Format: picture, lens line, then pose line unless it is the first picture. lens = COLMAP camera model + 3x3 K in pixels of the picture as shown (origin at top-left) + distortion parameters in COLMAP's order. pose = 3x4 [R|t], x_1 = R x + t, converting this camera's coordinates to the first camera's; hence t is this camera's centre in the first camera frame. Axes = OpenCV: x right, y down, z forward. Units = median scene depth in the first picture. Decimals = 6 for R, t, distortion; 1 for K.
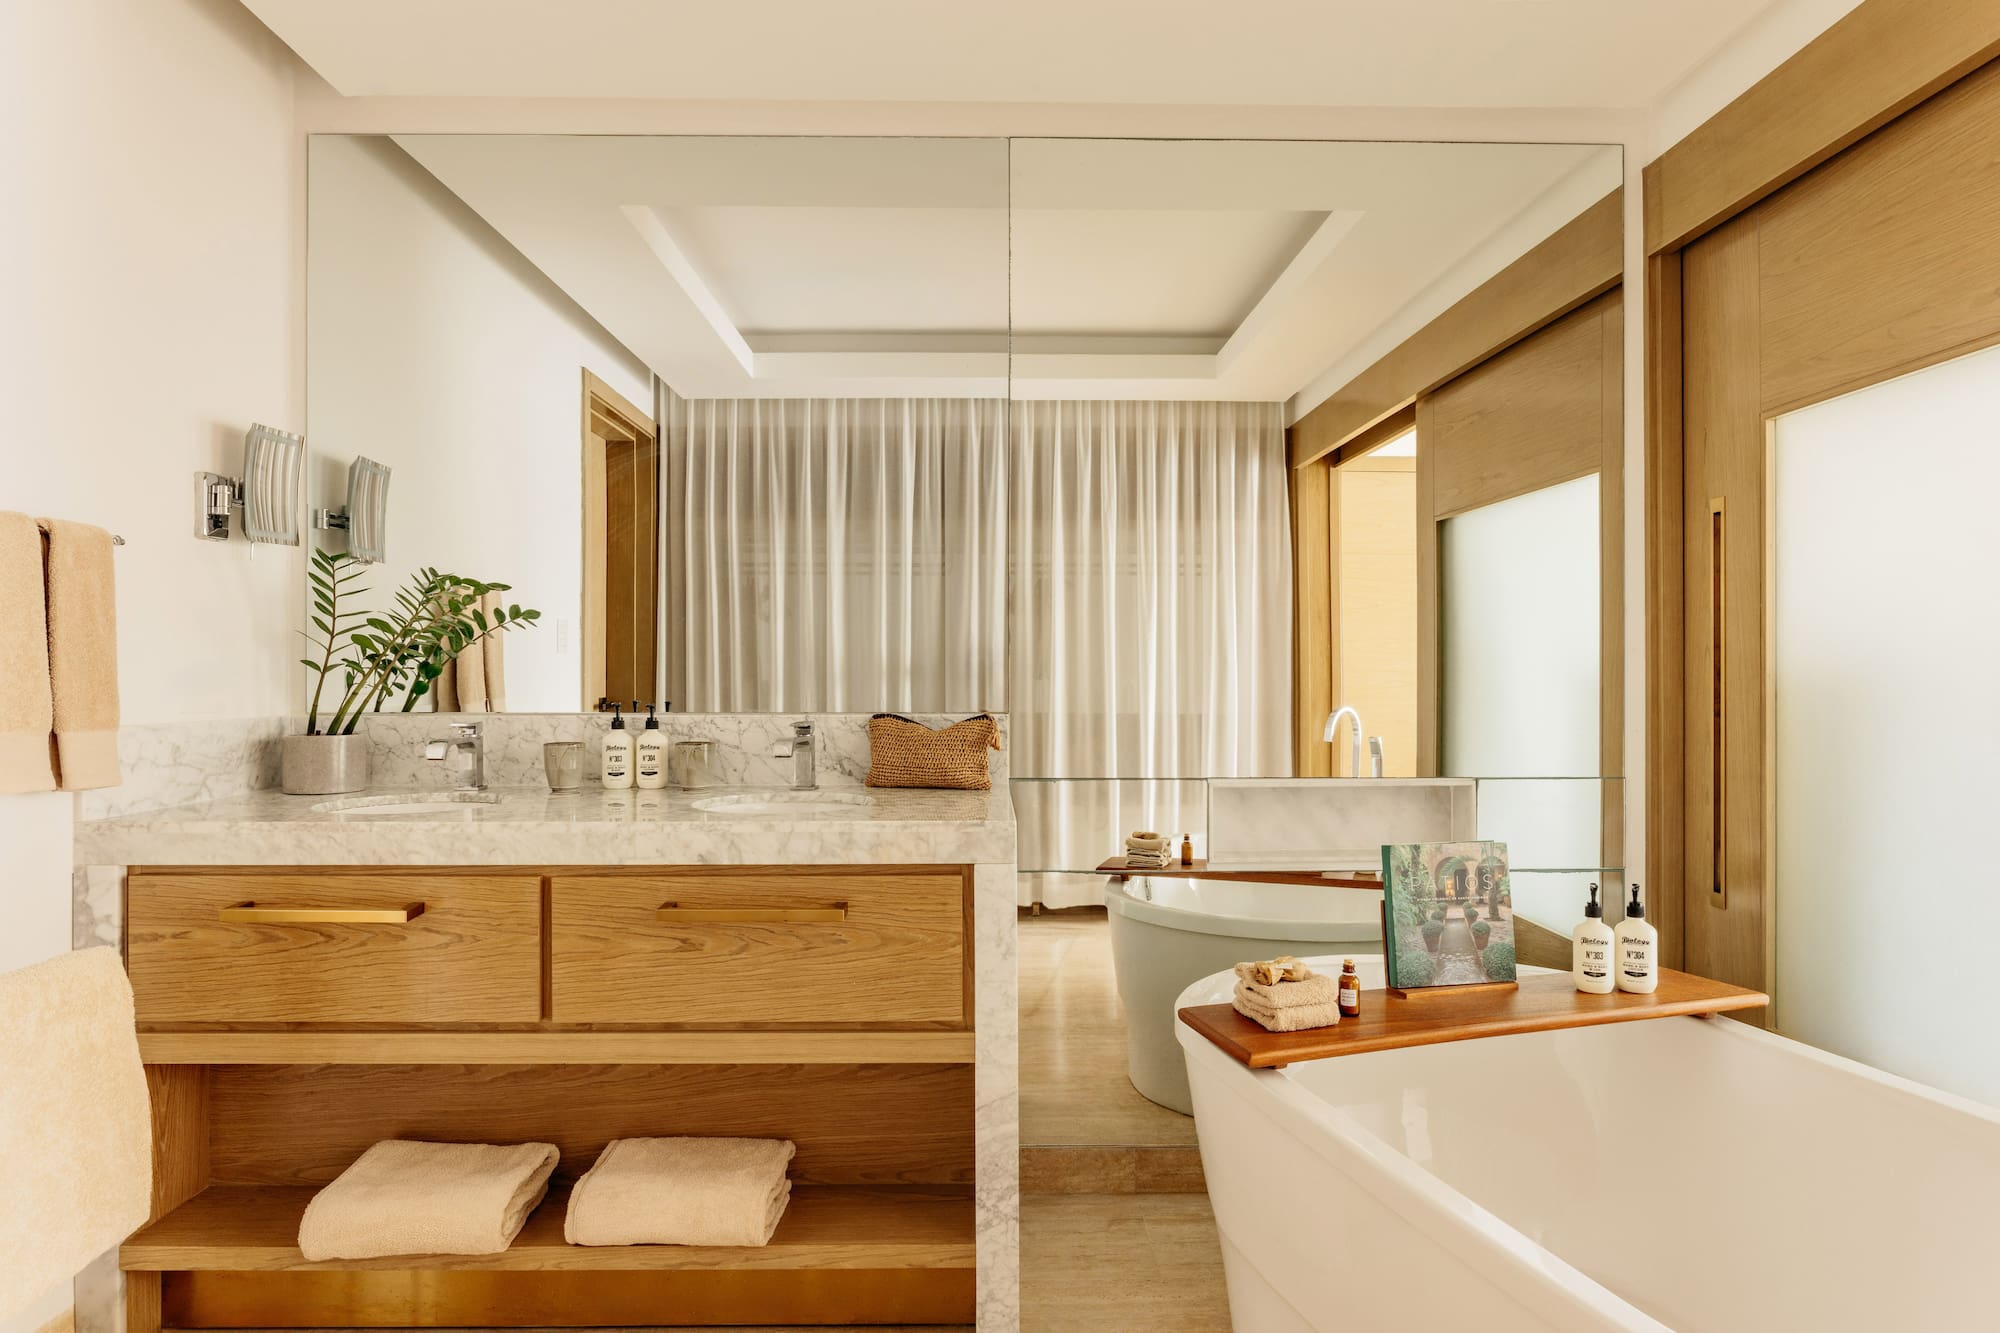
lens RADIAL K [[1244.5, 0, 1000.0], [0, 1244.5, 666.5], [0, 0, 1]] dist [-0.022235, 0.000542]
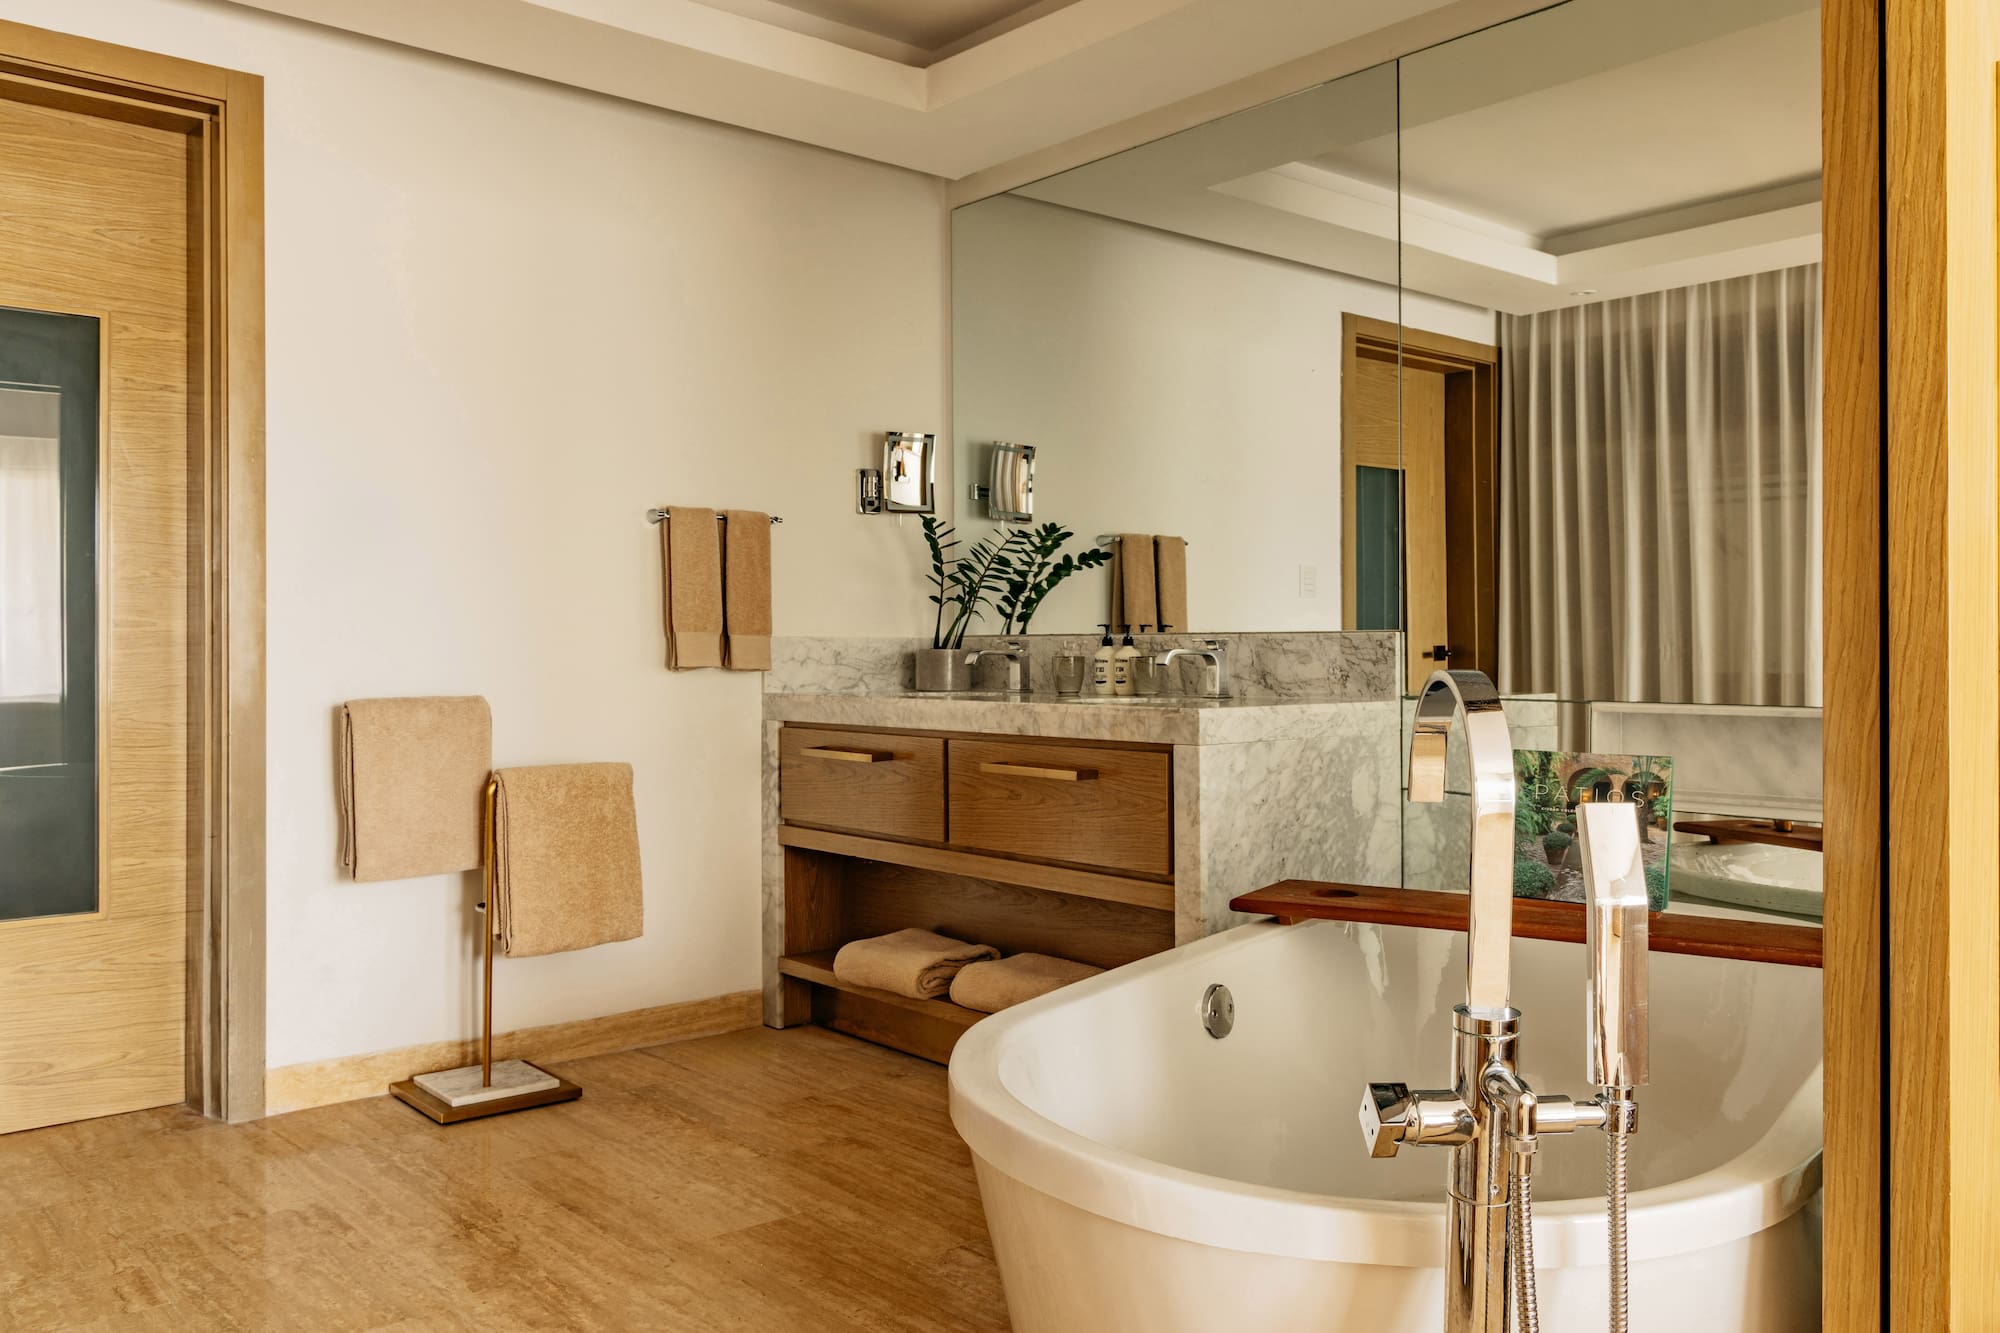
lens RADIAL K [[1609.4, 0, 1000.0], [0, 1609.4, 666.5], [0, 0, 1]] dist [-0.005946, -0.002459]
pose [[0.629196, 0.005104, -0.777230, 1.016428], [0.004180, 0.999942, 0.009951, 0.064579], [0.777236, -0.009510, 0.629138, -0.093399]]
